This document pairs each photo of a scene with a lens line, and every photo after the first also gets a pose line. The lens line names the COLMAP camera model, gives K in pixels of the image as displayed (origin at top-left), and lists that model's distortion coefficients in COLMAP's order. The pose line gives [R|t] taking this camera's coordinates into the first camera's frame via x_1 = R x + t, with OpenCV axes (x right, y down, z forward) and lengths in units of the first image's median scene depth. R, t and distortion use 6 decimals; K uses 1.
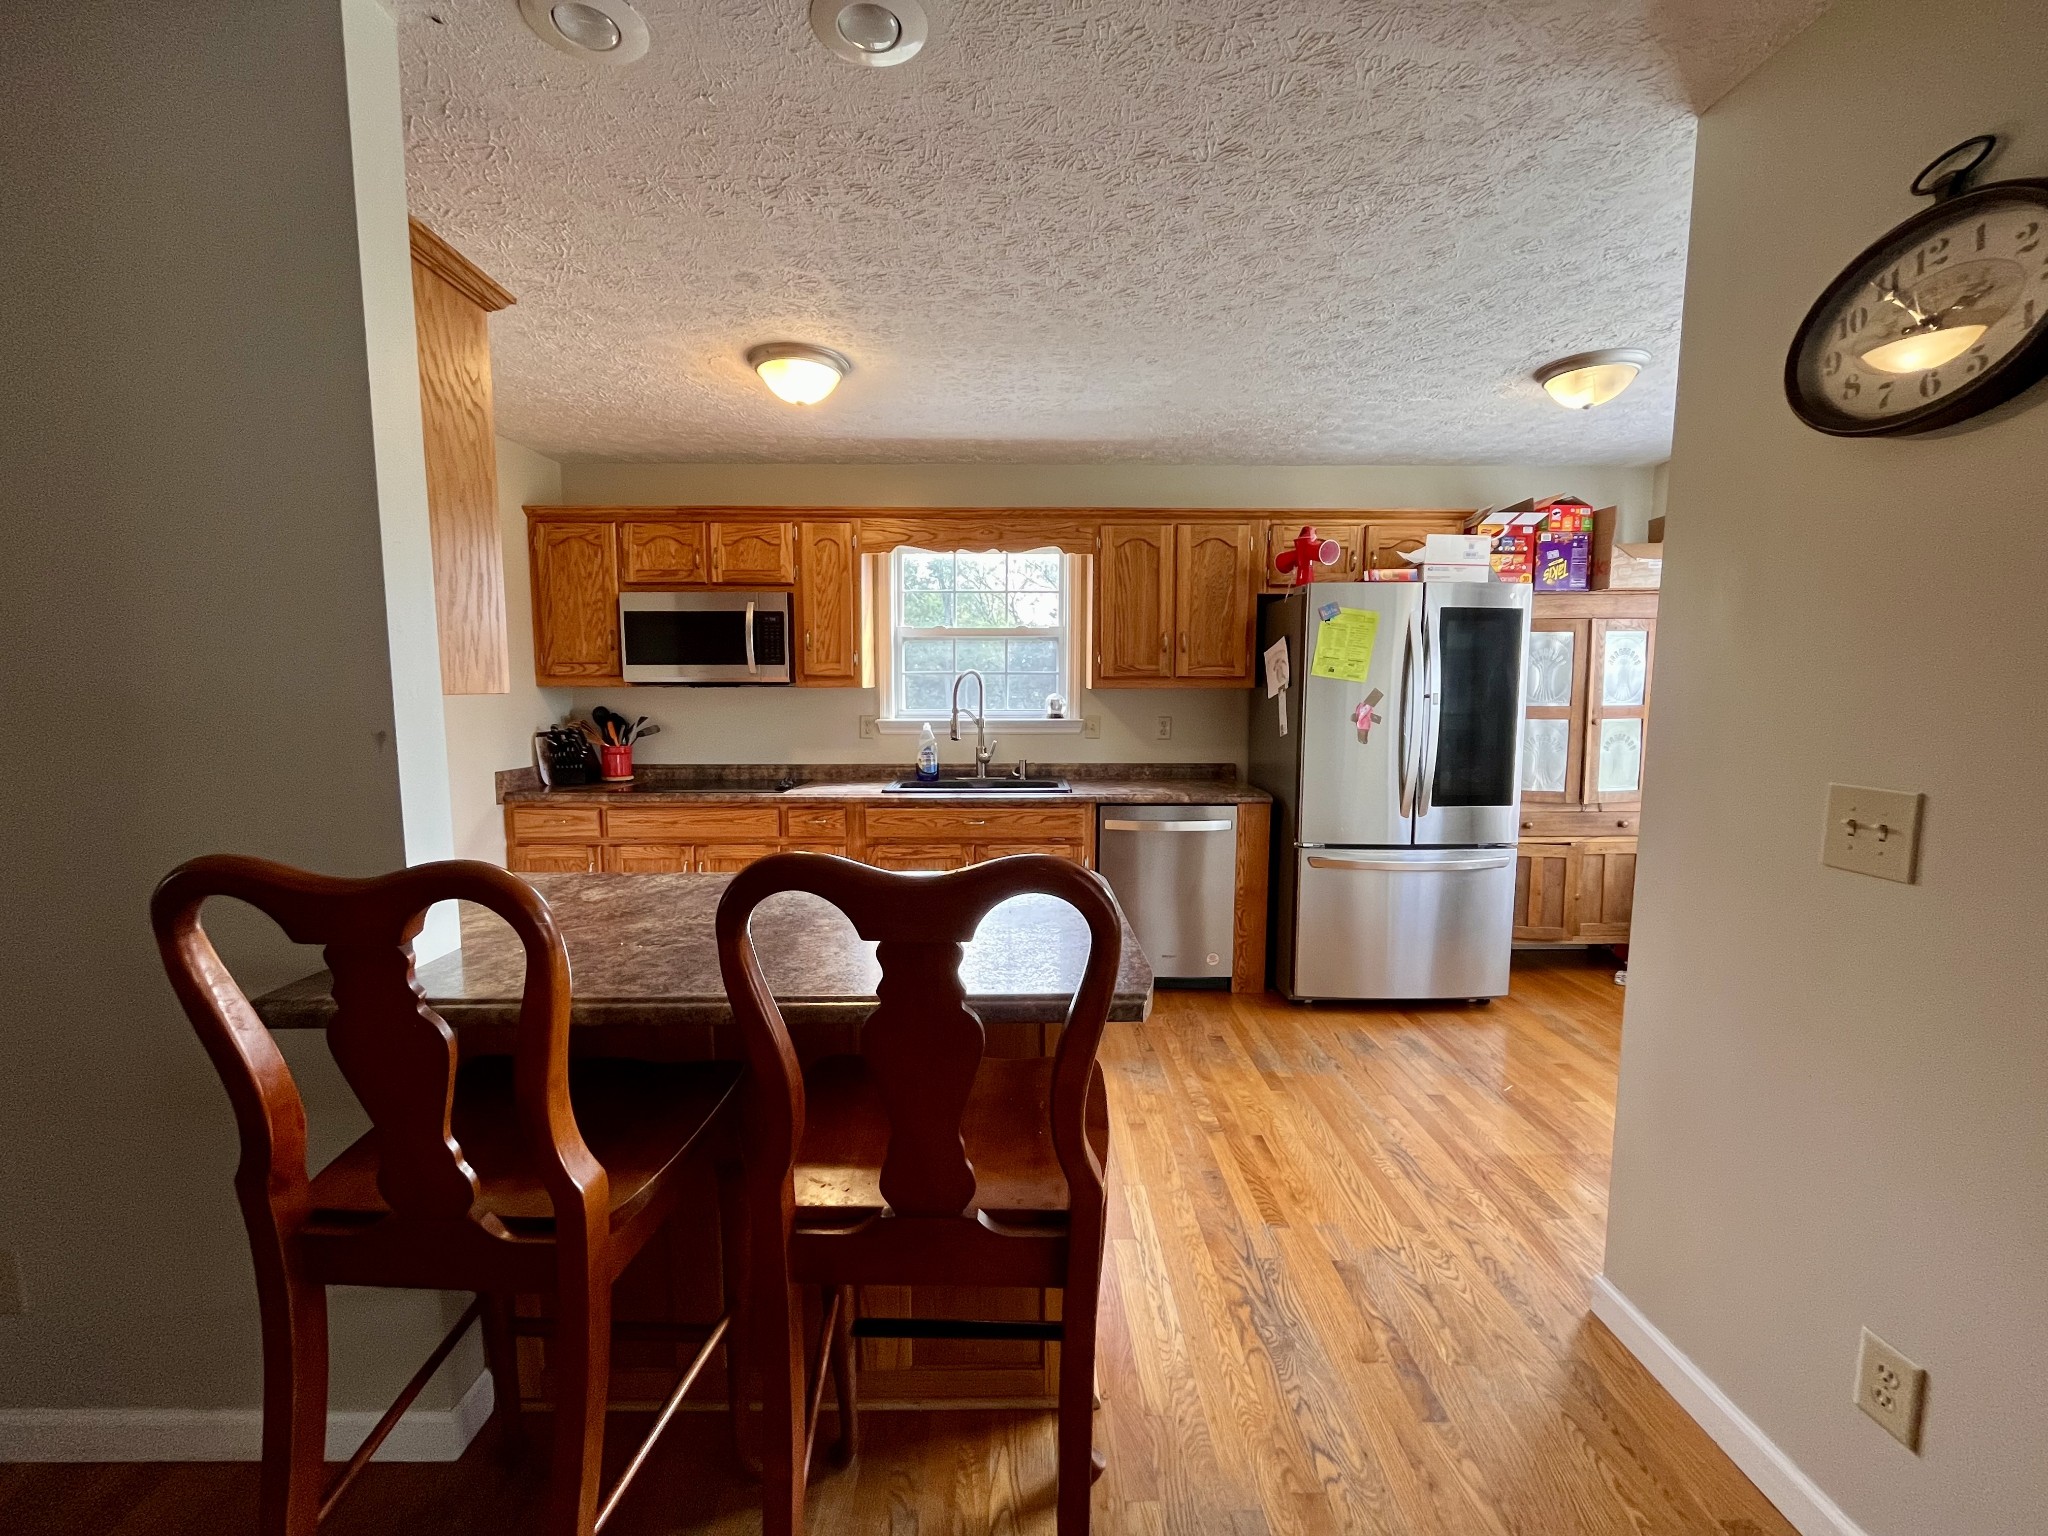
lens RADIAL K [[830.9, 0, 1025.7], [0, 830.9, 761.1], [0, 0, 1]] dist [-0.002956, -0.000258]
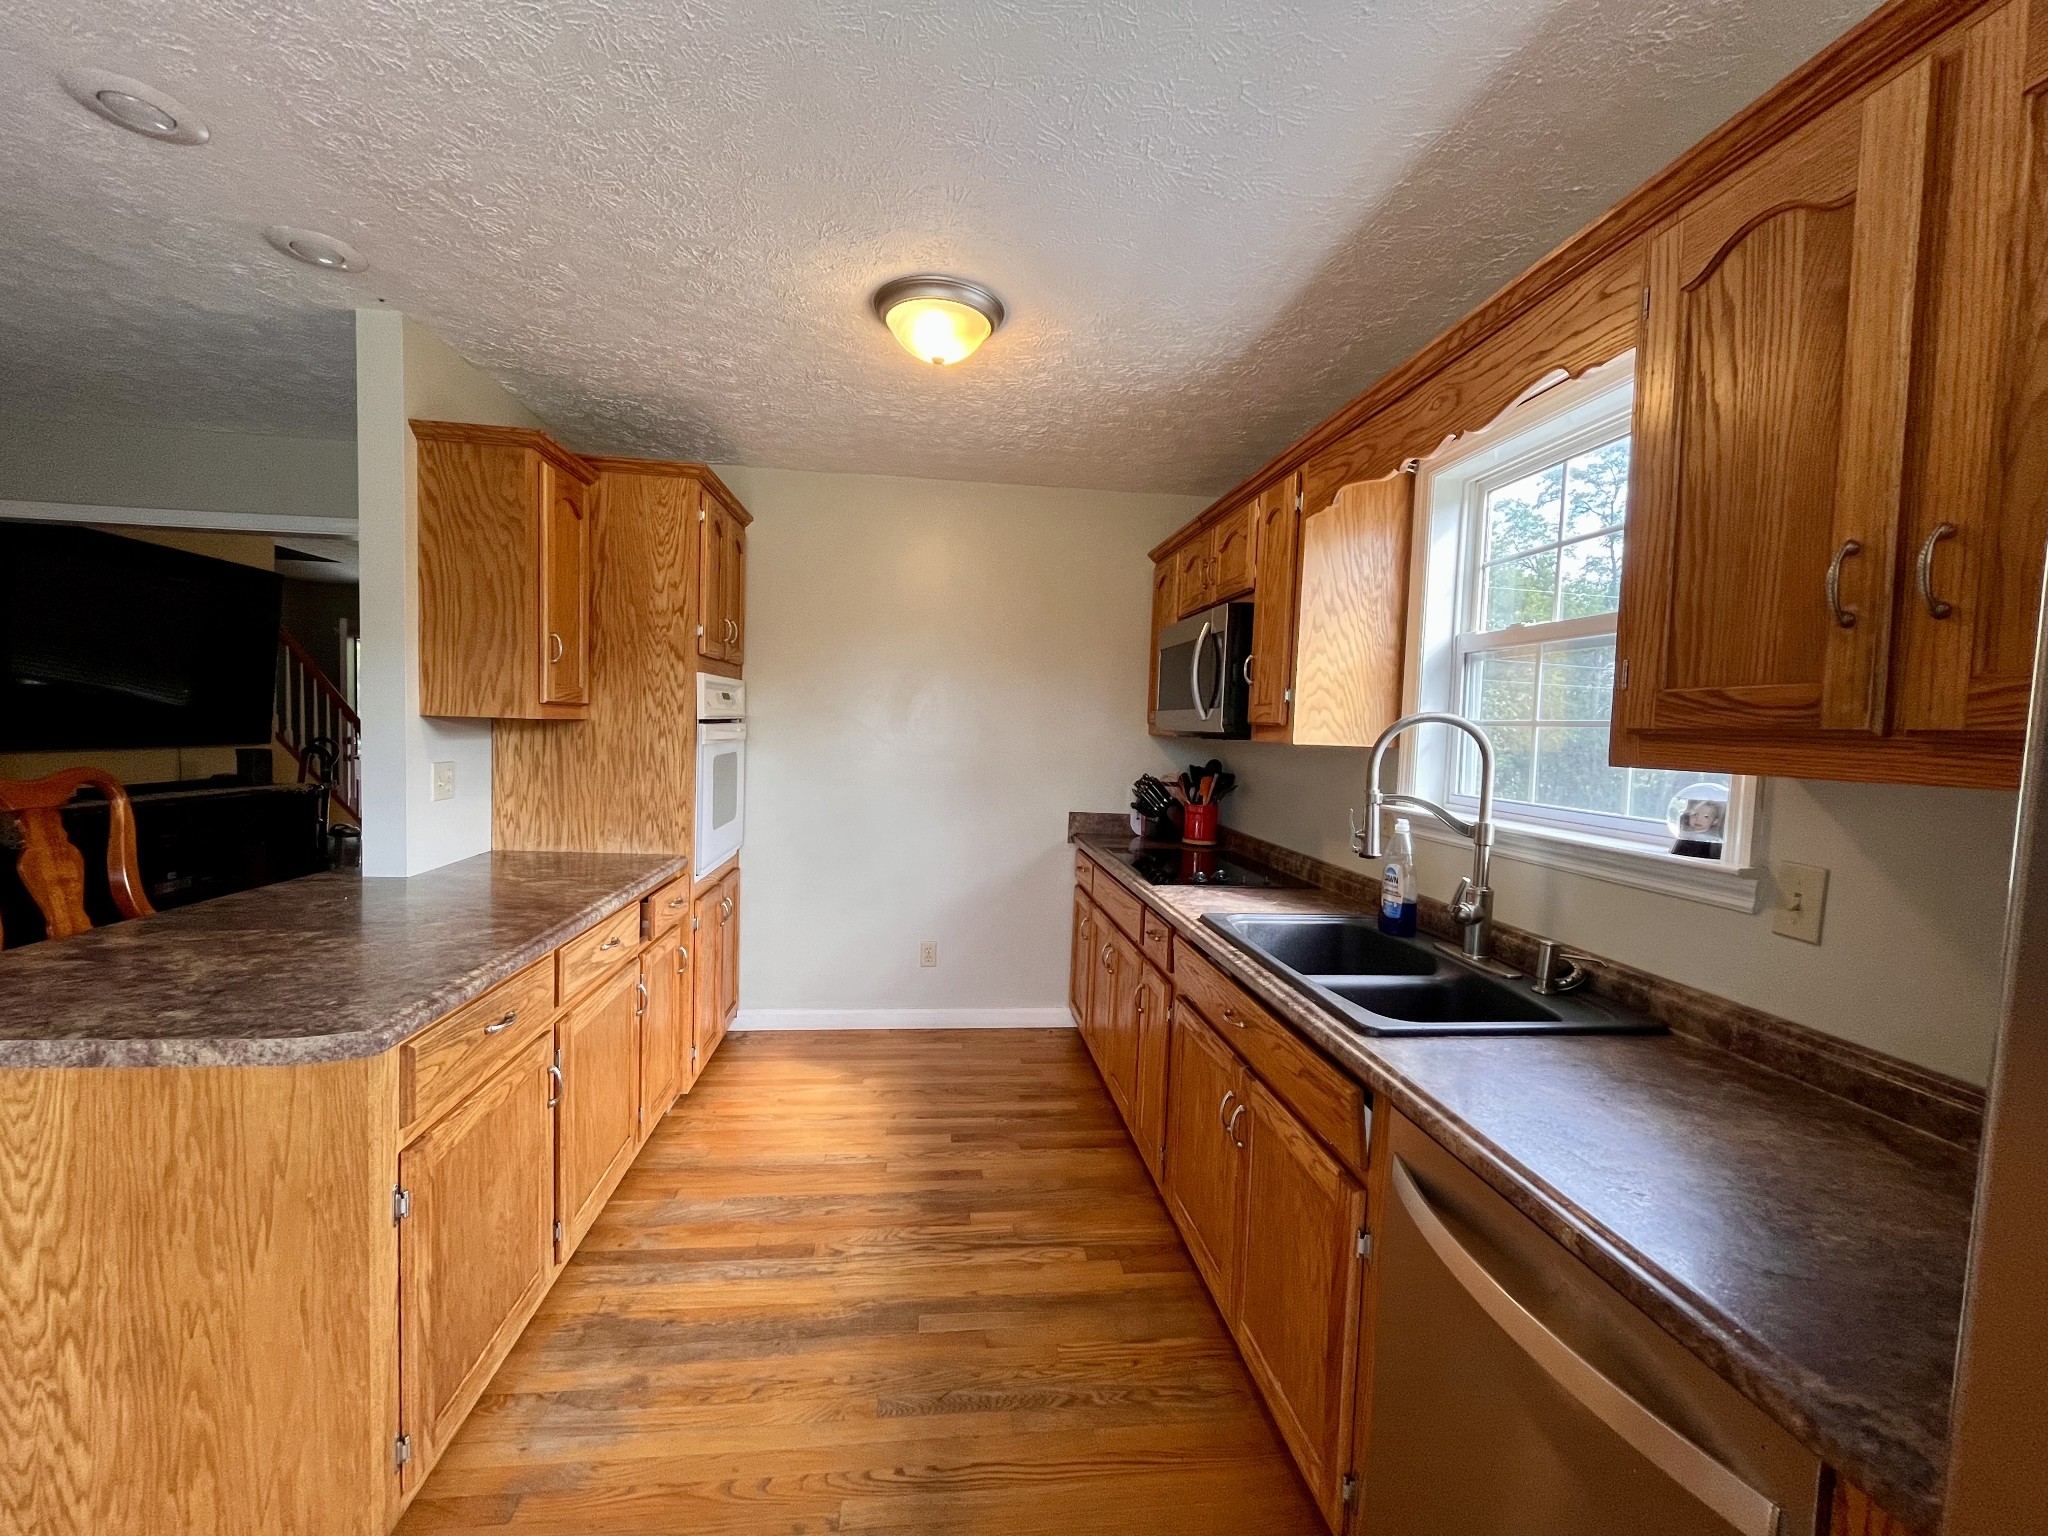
lens RADIAL K [[830.9, 0, 1022.2], [0, 830.9, 764.2], [0, 0, 1]] dist [-0.002956, -0.000258]
pose [[0.103818, 0.049560, -0.993361, 0.401968], [-0.127813, 0.991141, 0.036091, -0.075951], [0.986350, 0.123218, 0.109233, 0.798626]]
